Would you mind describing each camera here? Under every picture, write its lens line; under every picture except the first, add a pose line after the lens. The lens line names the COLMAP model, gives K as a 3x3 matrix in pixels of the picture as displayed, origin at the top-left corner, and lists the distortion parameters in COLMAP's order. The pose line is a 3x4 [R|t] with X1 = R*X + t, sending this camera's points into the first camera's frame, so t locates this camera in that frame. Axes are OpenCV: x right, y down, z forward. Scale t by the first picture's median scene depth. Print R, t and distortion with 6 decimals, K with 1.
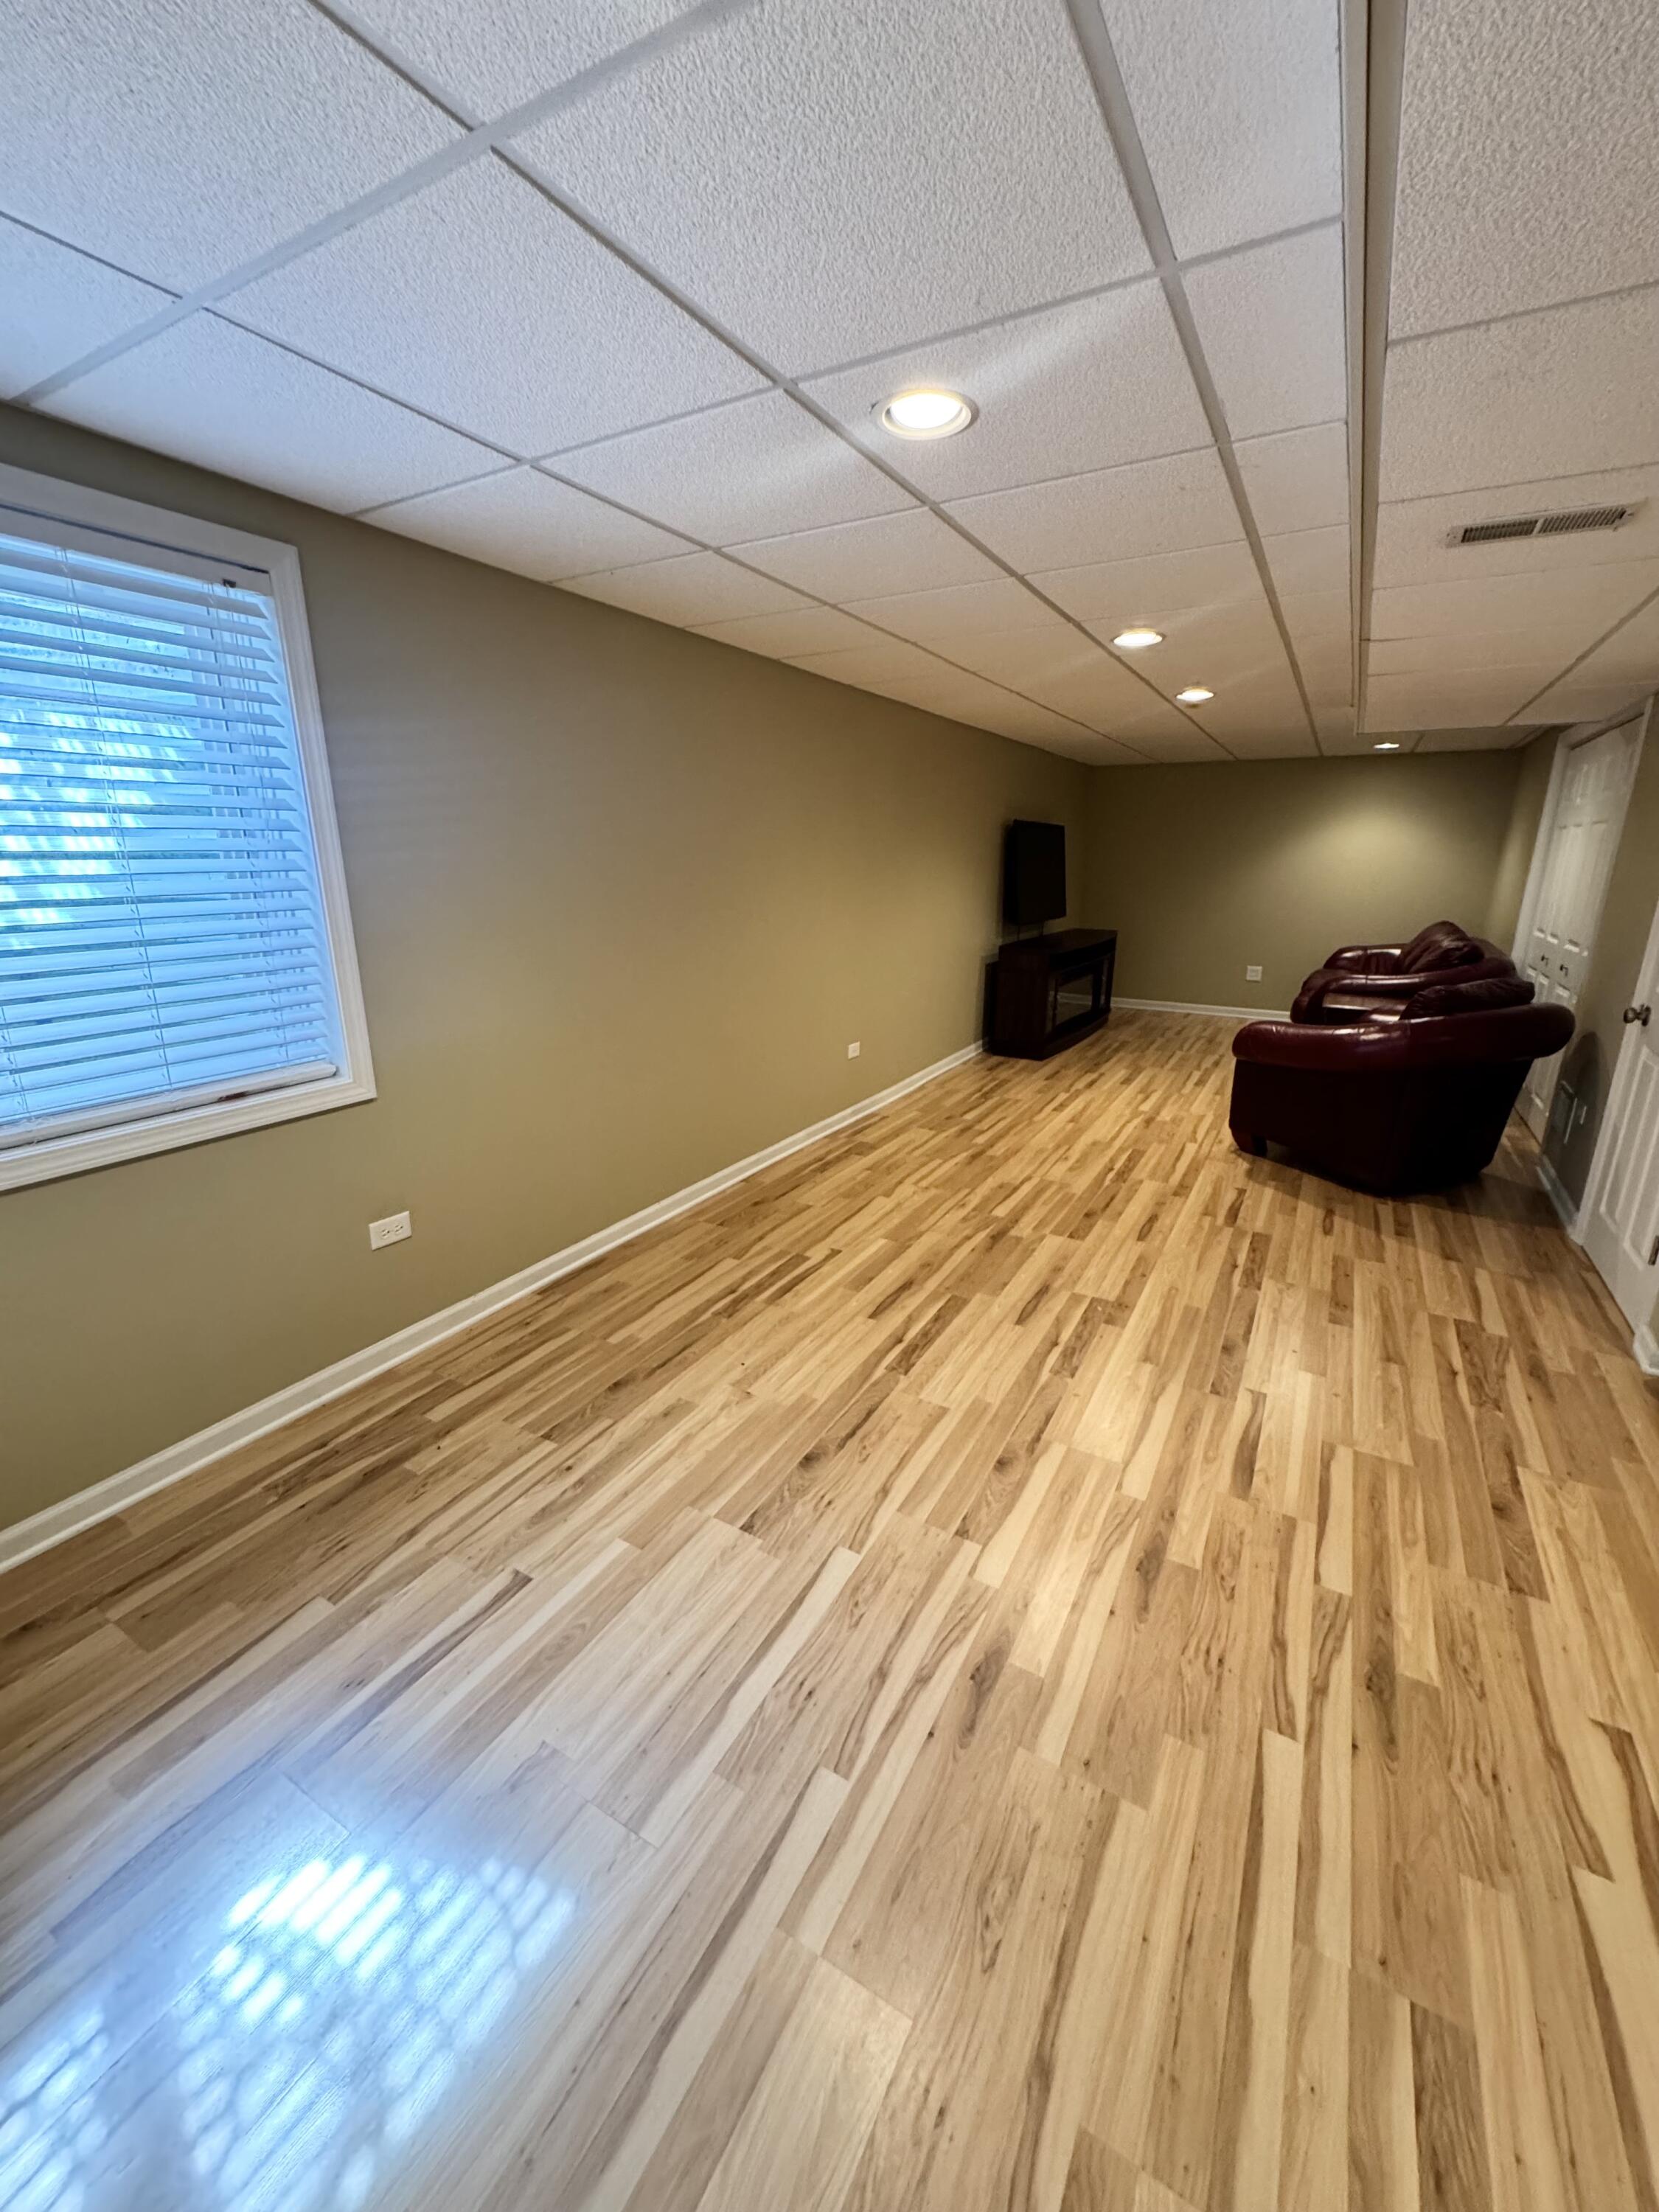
lens RADIAL K [[881.8, 0, 829.5], [0, 881.8, 1106.0], [0, 0, 1]] dist [-0.002665, 0.000001]
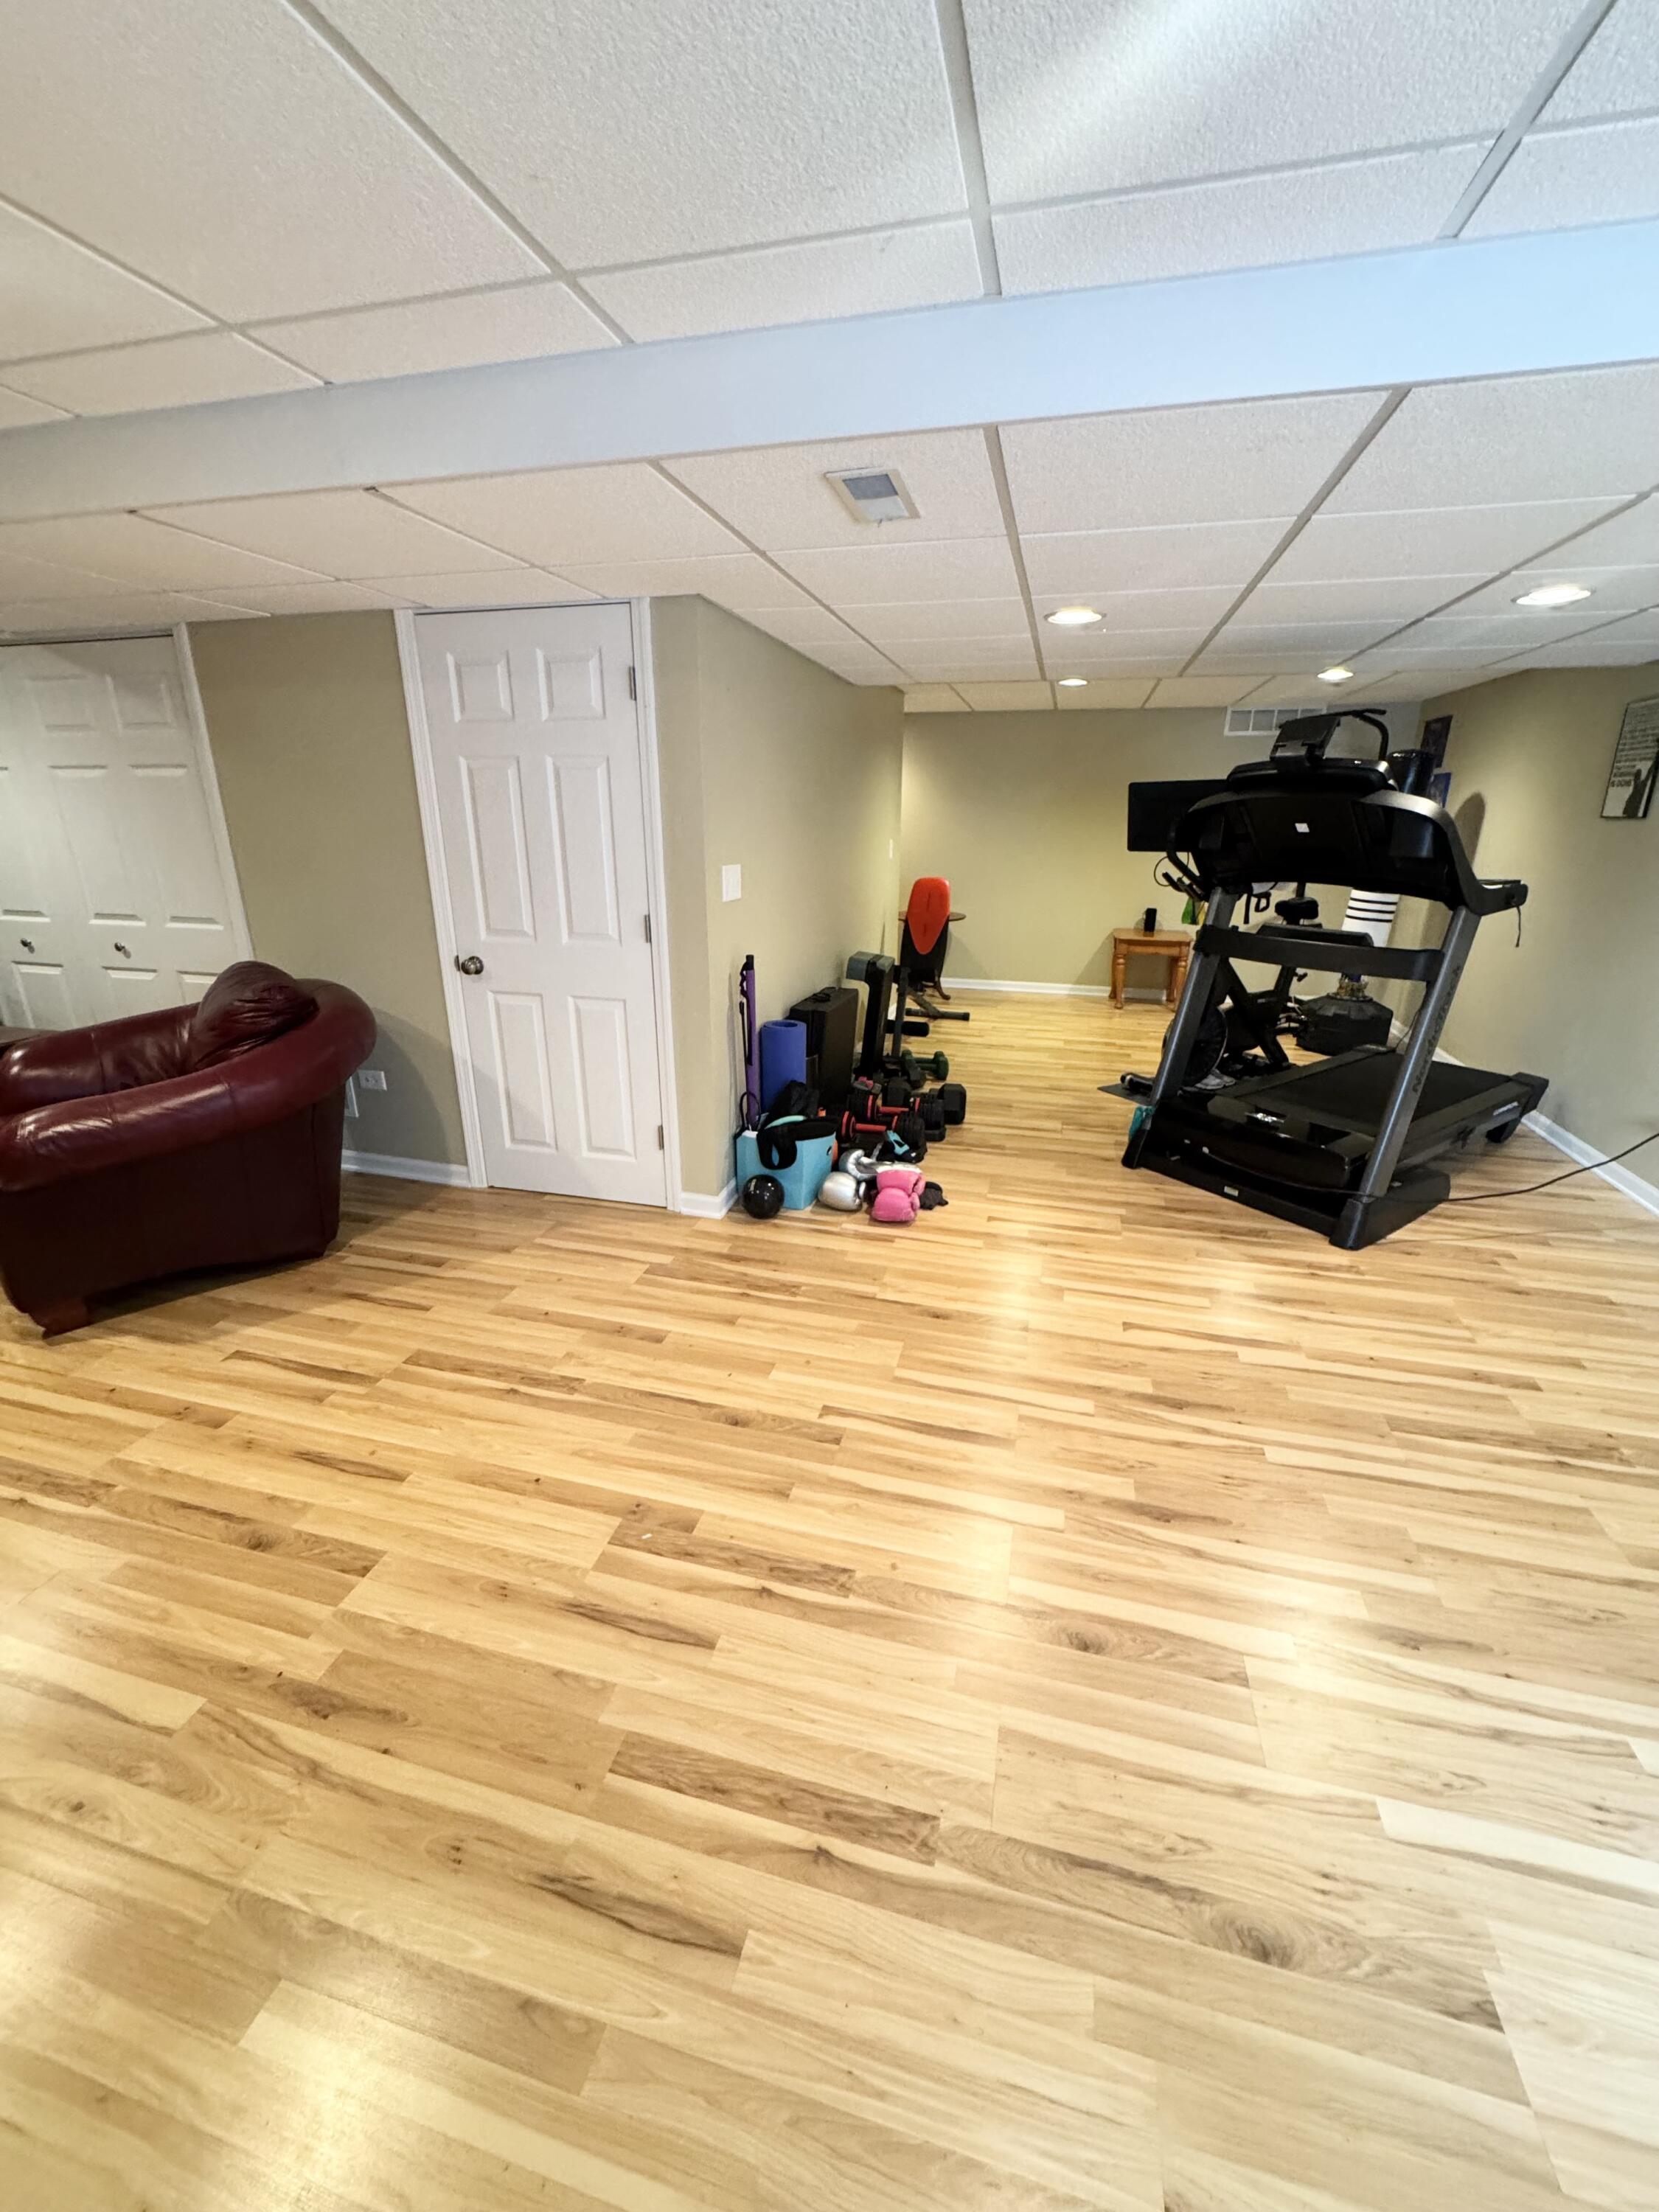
lens RADIAL K [[881.8, 0, 829.5], [0, 881.8, 1106.0], [0, 0, 1]] dist [-0.002665, 0.000001]
pose [[-0.262759, -0.311245, 0.913282, -0.192064], [0.259033, 0.889038, 0.377509, -0.227173], [-0.929440, 0.335764, -0.152980, 0.774293]]
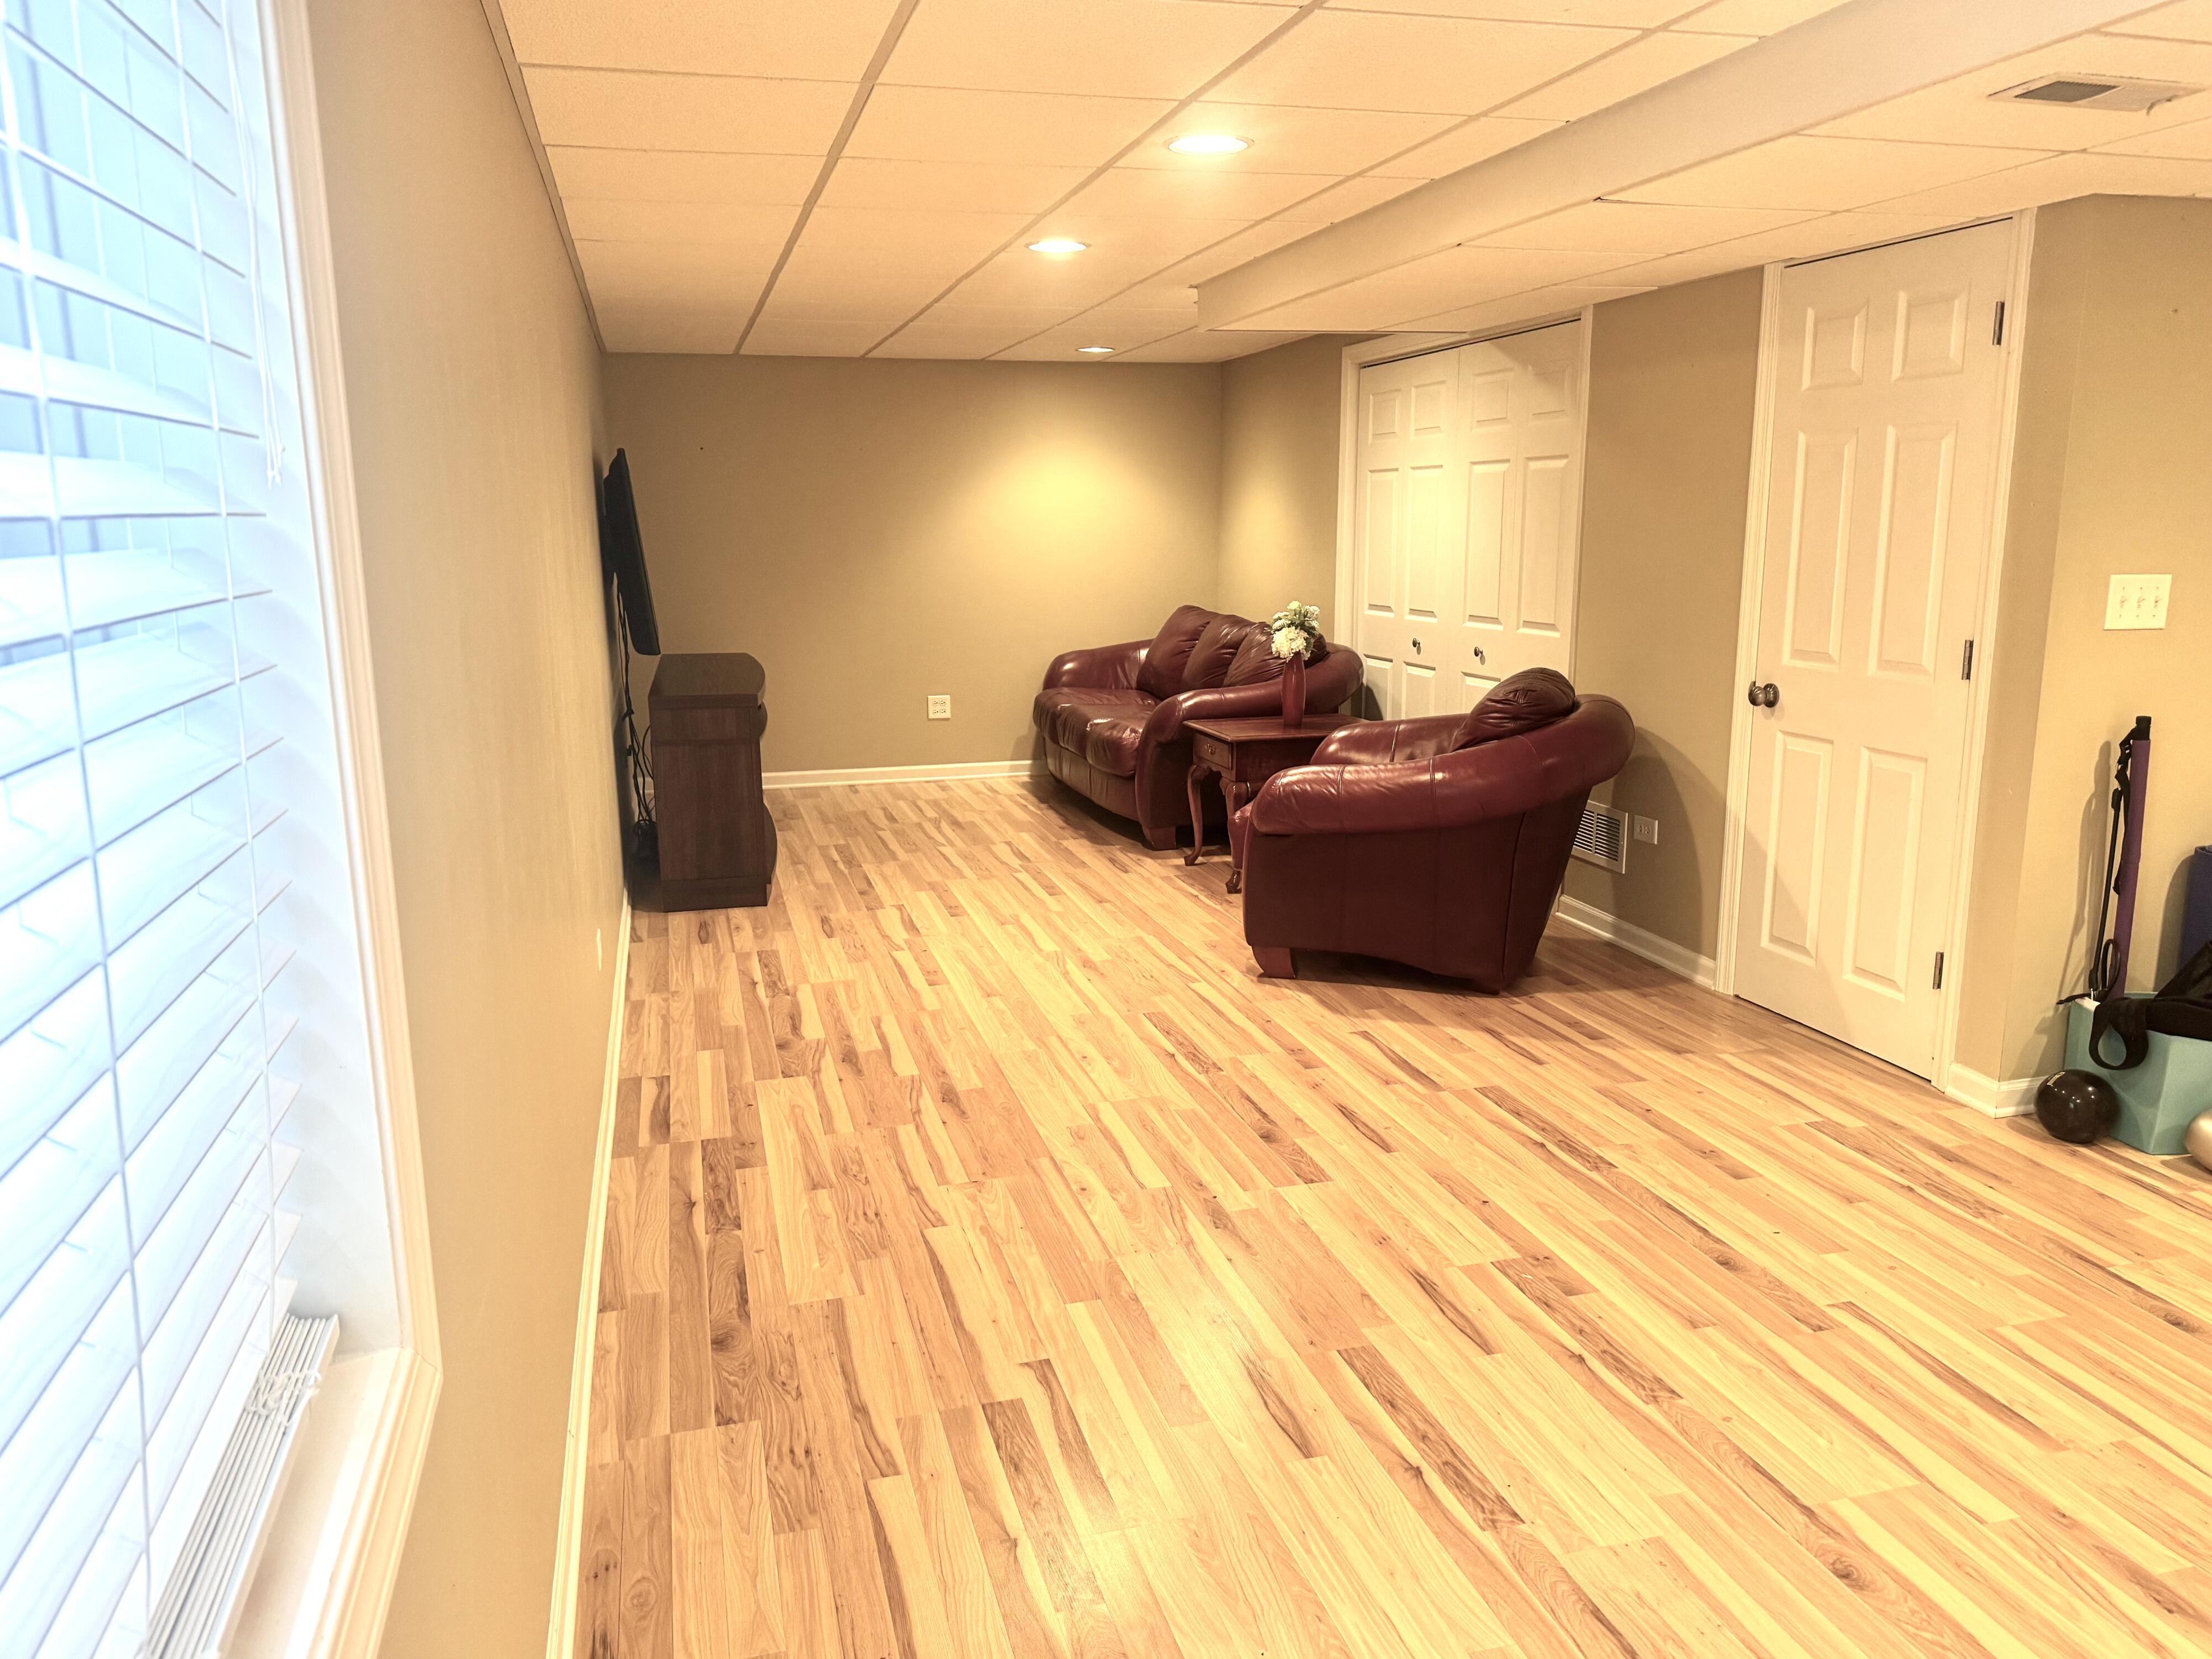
lens RADIAL K [[1586.2, 0, 1106.0], [0, 1586.2, 829.5], [0, 0, 1]] dist [0.126851, -0.207266]
pose [[0.704536, -0.149176, 0.693812, -0.513678], [0.208076, 0.978112, -0.000989, -0.100594], [-0.678478, 0.145063, 0.720156, 0.342490]]
